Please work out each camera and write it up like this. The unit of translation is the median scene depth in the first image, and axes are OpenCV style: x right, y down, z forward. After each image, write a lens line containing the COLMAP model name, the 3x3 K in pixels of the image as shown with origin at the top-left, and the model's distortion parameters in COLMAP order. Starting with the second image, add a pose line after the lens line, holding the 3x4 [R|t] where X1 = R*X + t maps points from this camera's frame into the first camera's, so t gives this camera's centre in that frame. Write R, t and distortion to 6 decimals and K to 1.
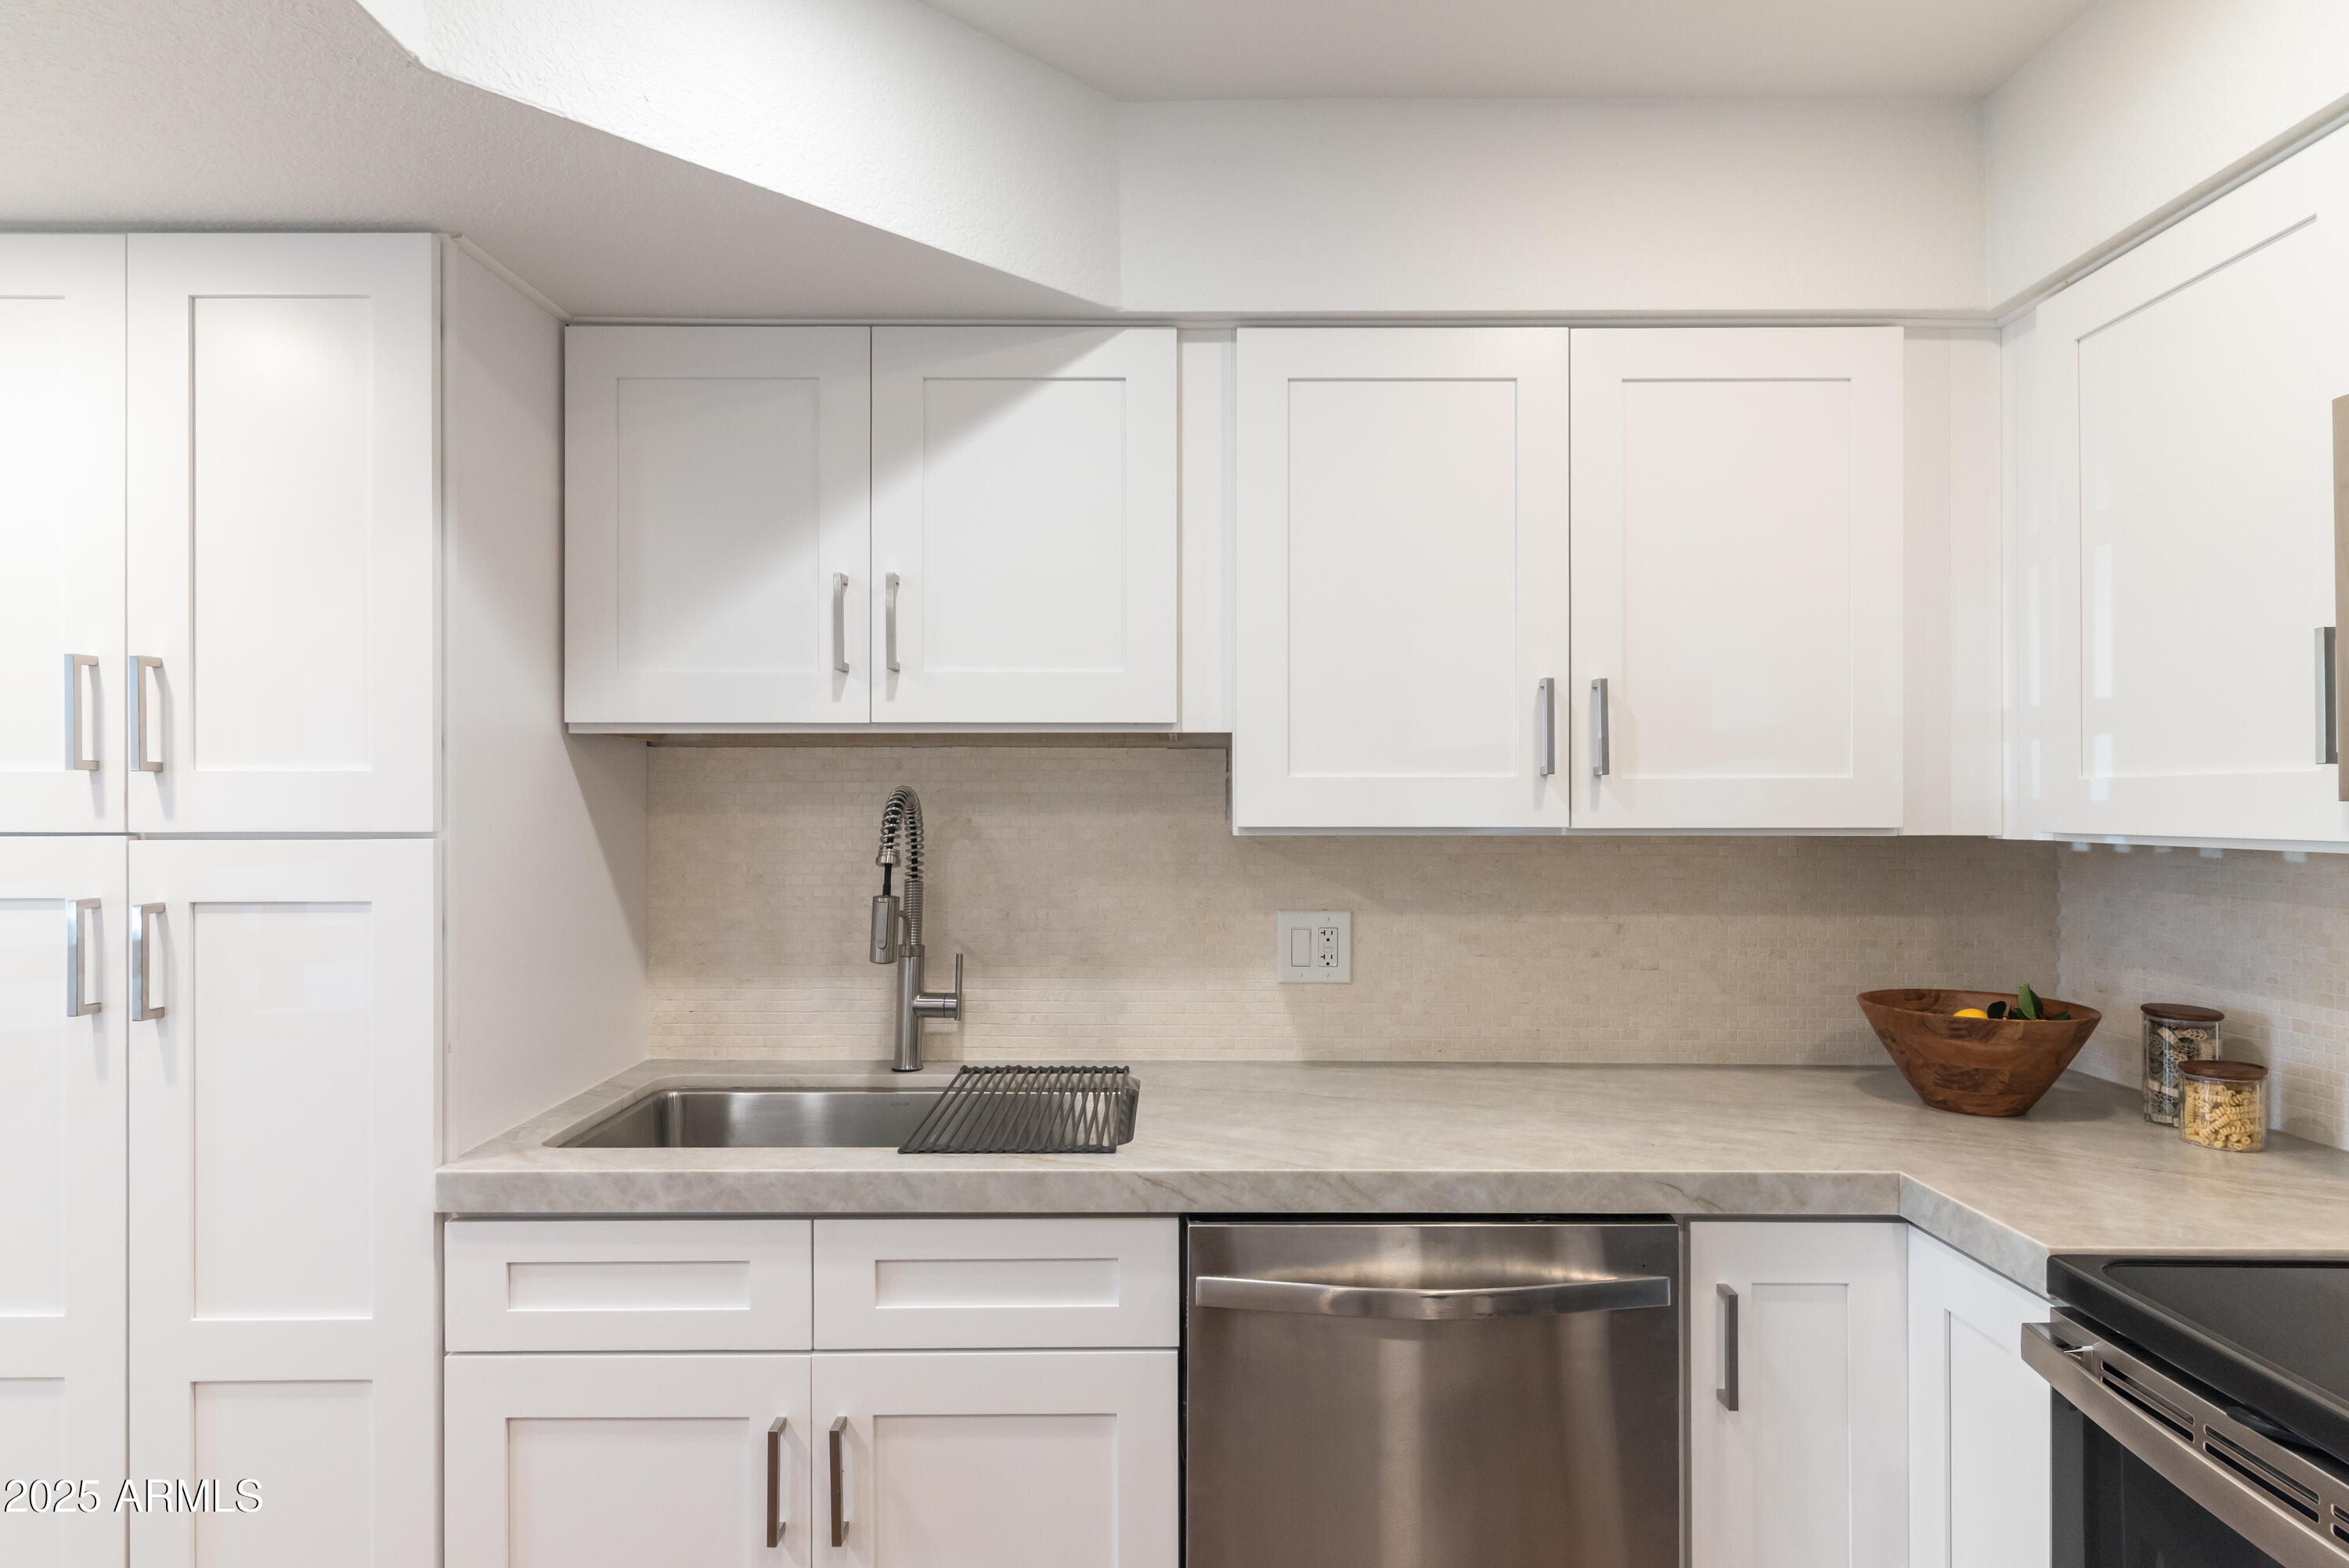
lens RADIAL K [[1299.0, 0, 1174.5], [0, 1299.0, 784.0], [0, 0, 1]] dist [0.003251, 0.000314]
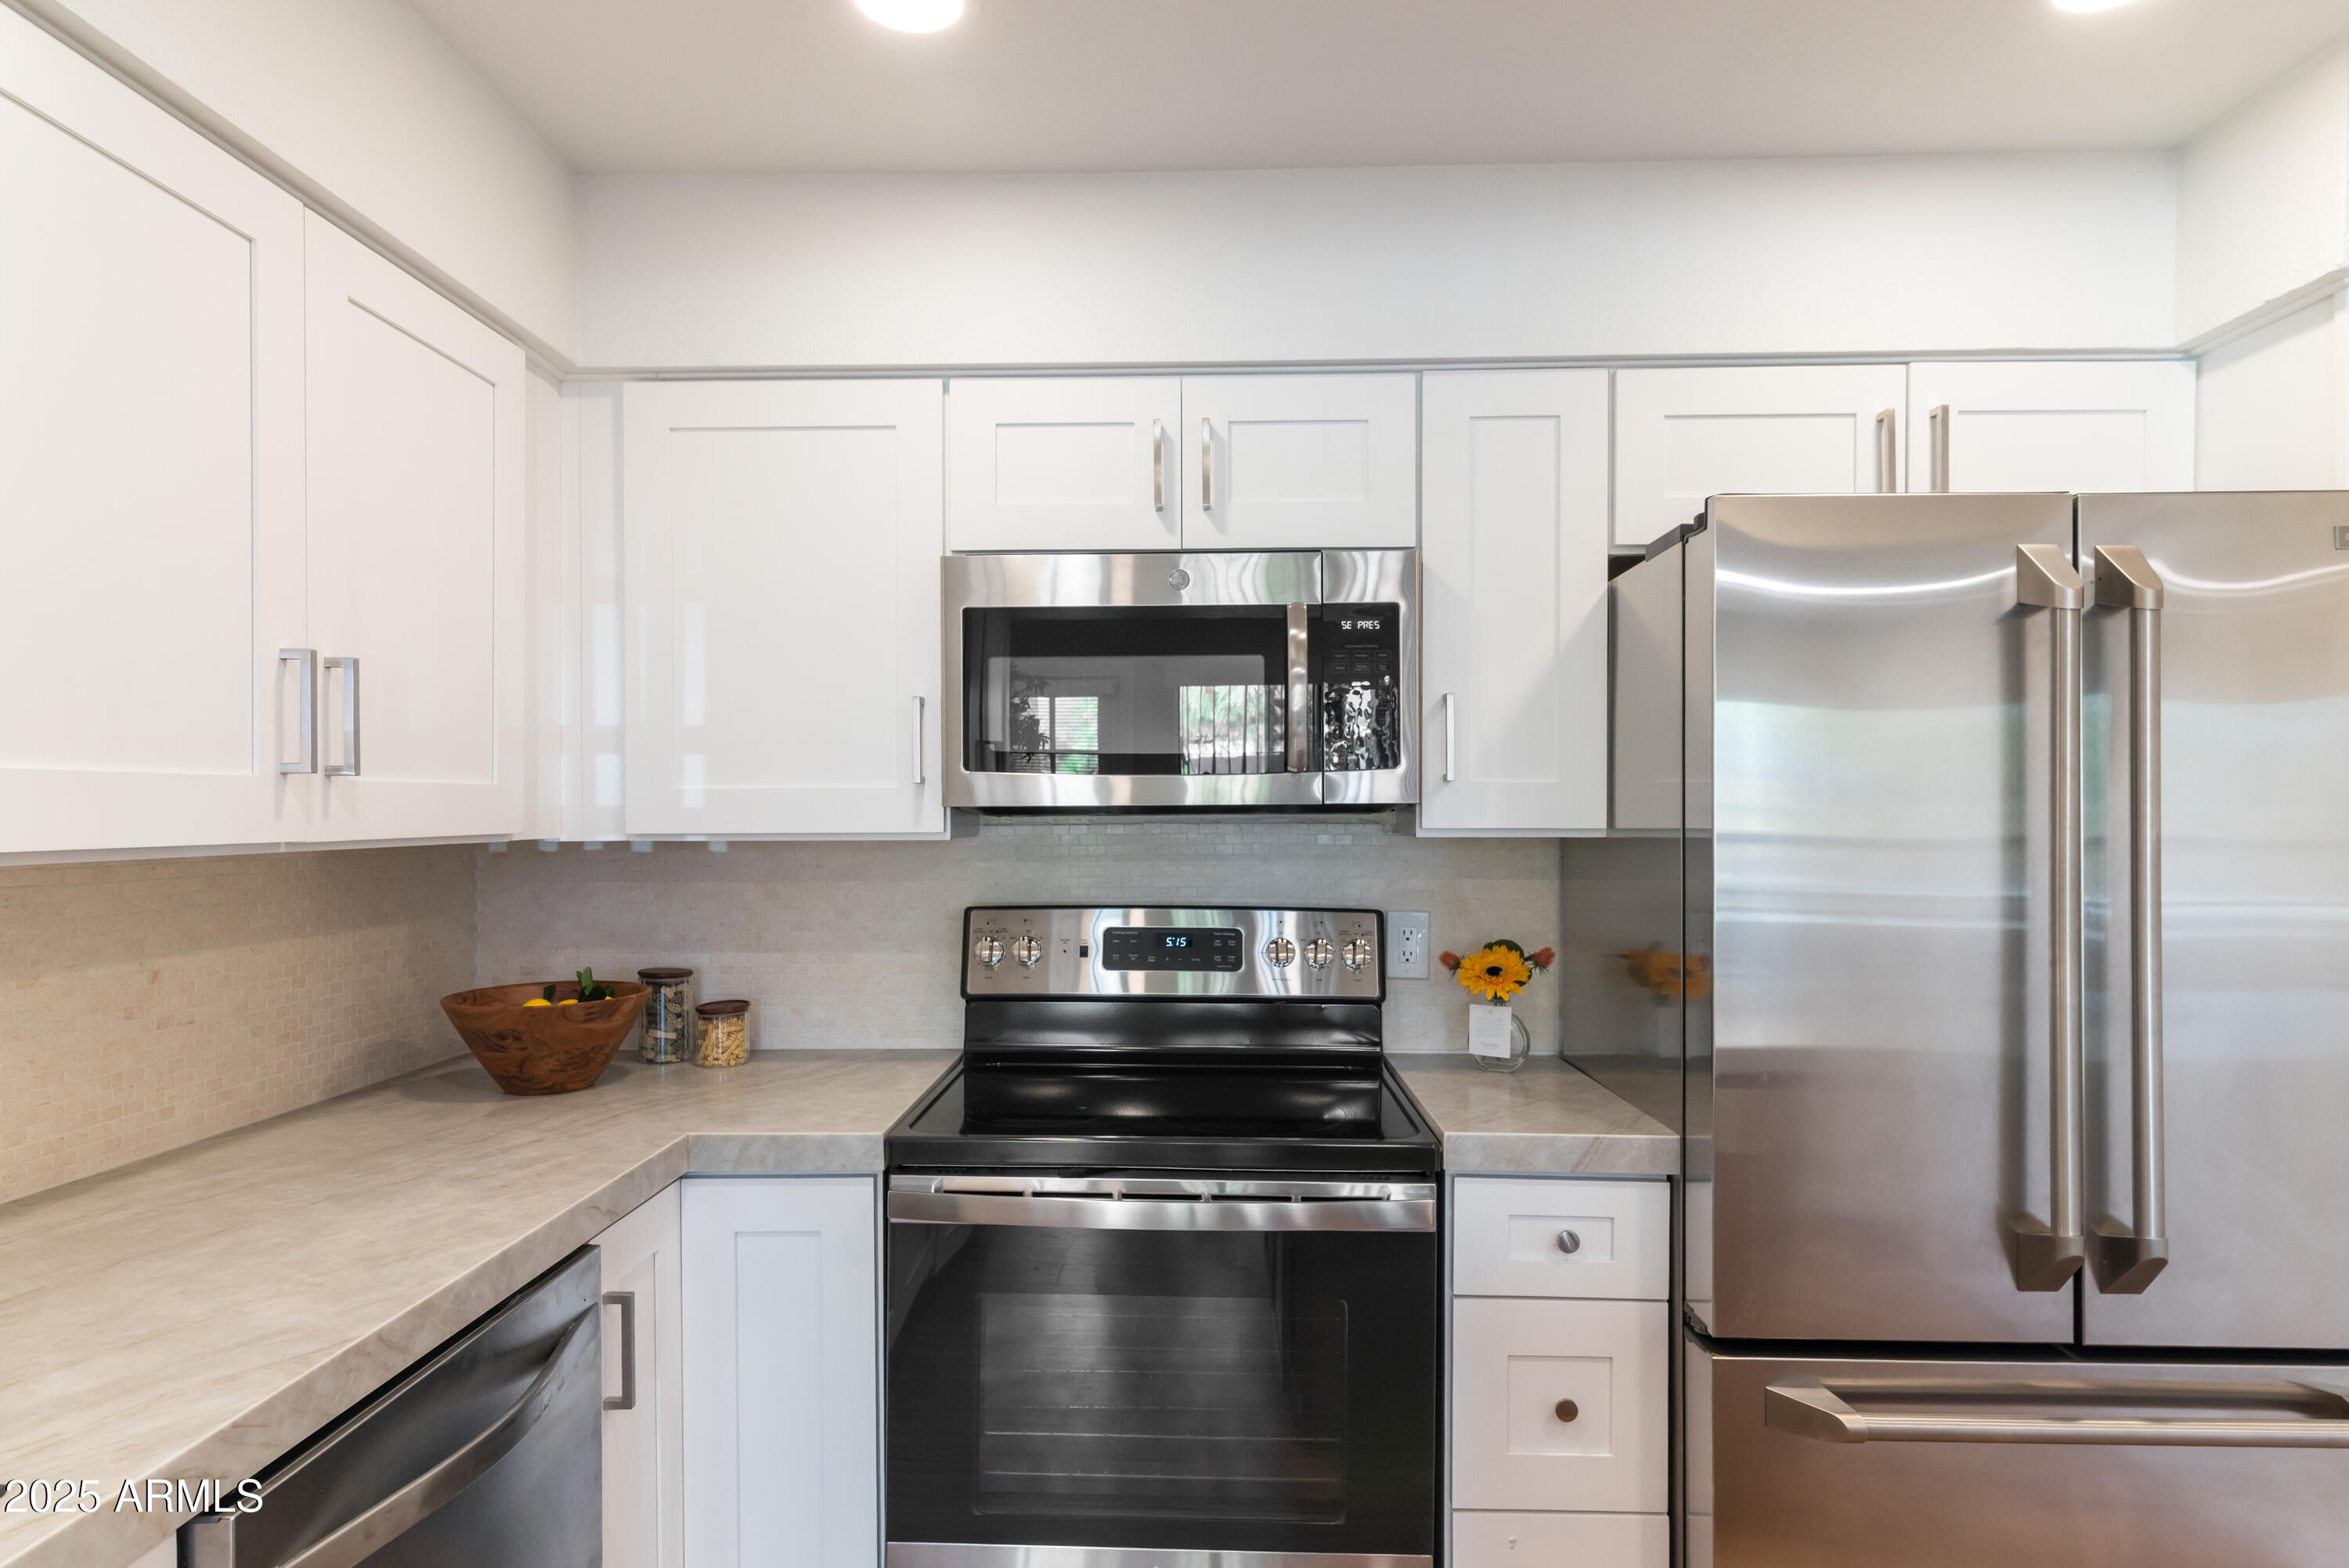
lens RADIAL K [[1315.5, 0, 1175.7], [0, 1315.5, 805.6], [0, 0, 1]] dist [0.004138, -0.000062]
pose [[0.020910, -0.000324, 0.999781, -0.503838], [-0.011721, 0.999931, 0.000569, 0.005098], [-0.999713, -0.011731, 0.020905, 0.476722]]
